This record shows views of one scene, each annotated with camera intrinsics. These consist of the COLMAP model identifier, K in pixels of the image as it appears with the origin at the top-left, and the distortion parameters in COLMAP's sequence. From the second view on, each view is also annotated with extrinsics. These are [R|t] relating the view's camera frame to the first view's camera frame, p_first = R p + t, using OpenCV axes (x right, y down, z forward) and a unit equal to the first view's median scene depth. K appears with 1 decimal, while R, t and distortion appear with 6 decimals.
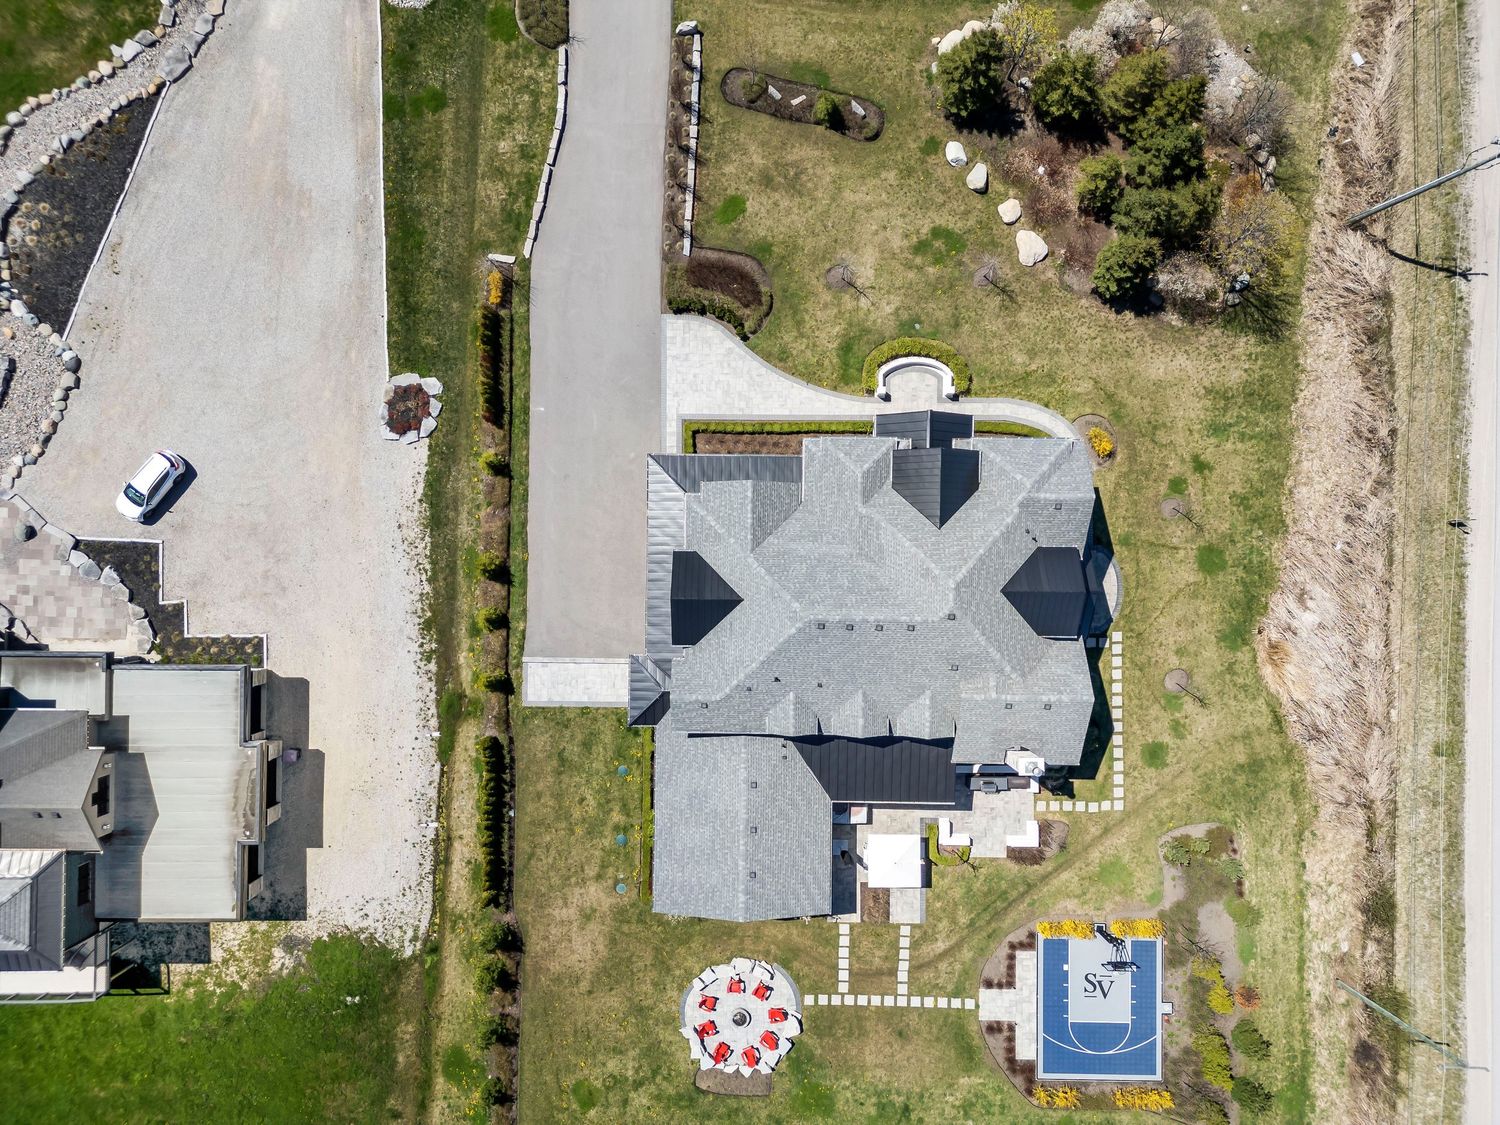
lens RADIAL K [[1044.1, 0, 747.1], [0, 1044.1, 564.5], [0, 0, 1]] dist [0.069182, -0.055770]
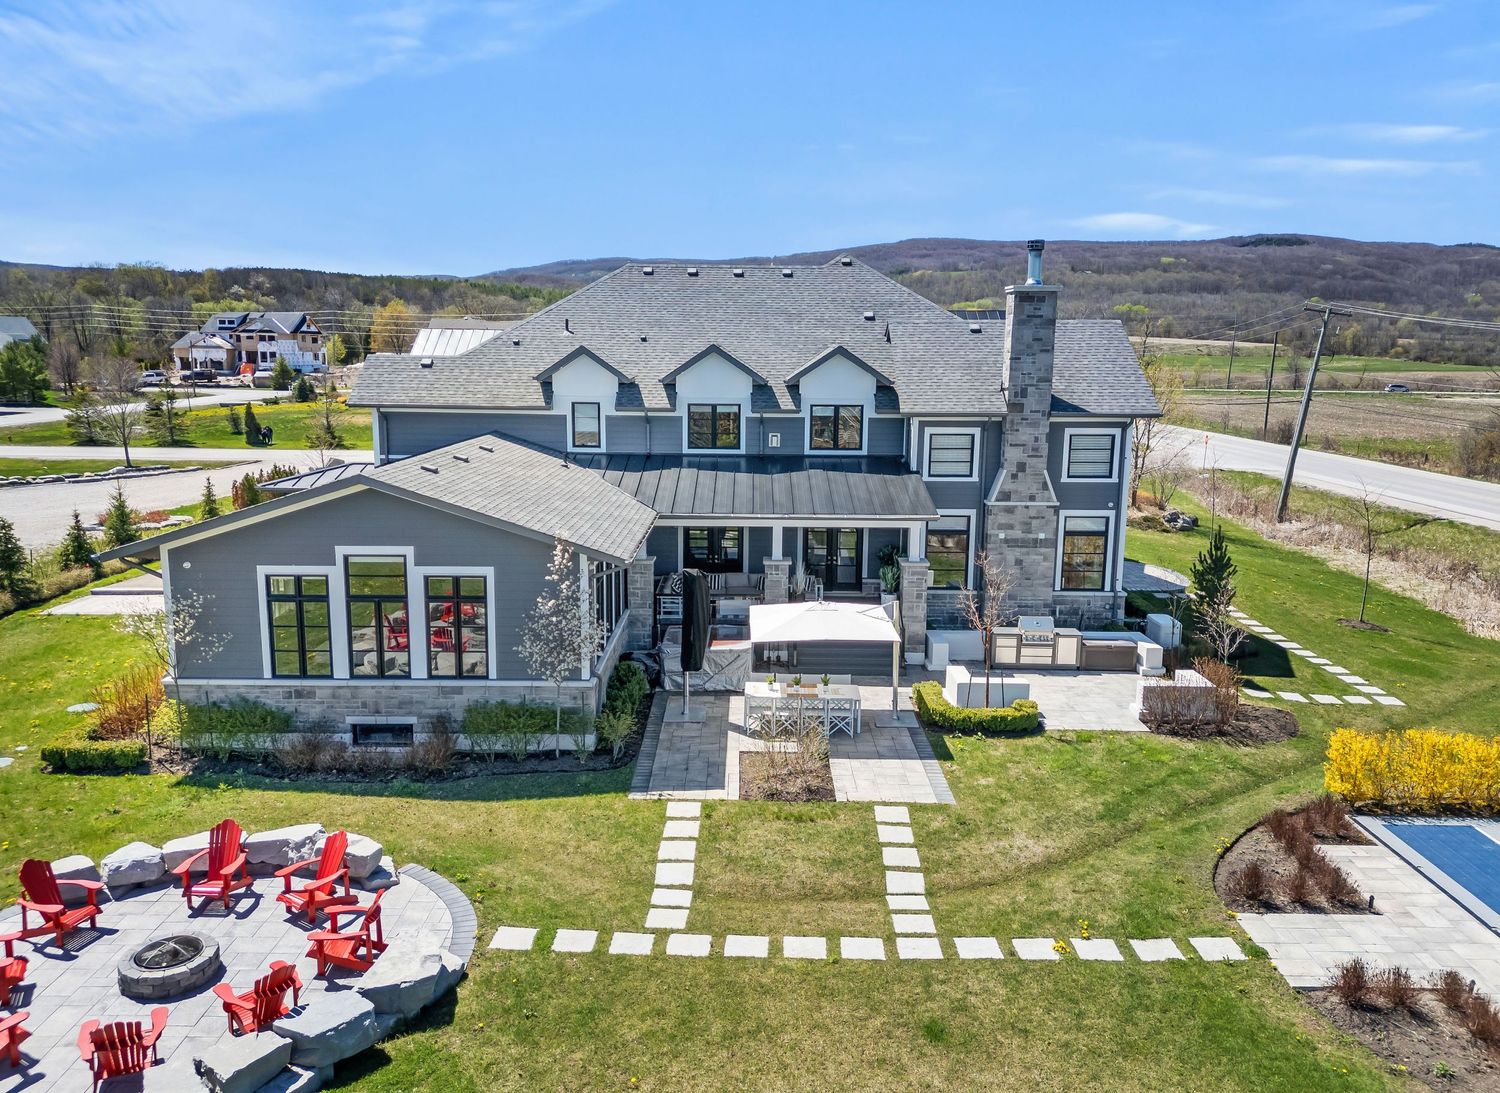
lens RADIAL K [[1107.7, 0, 749.7], [0, 1107.7, 541.9], [0, 0, 1]] dist [0.069869, -0.061460]
pose [[0.999969, 0.003146, 0.007272, 0.108325], [0.006627, 0.170967, -0.985254, 0.638488], [-0.004343, 0.985272, 0.170941, 0.873808]]
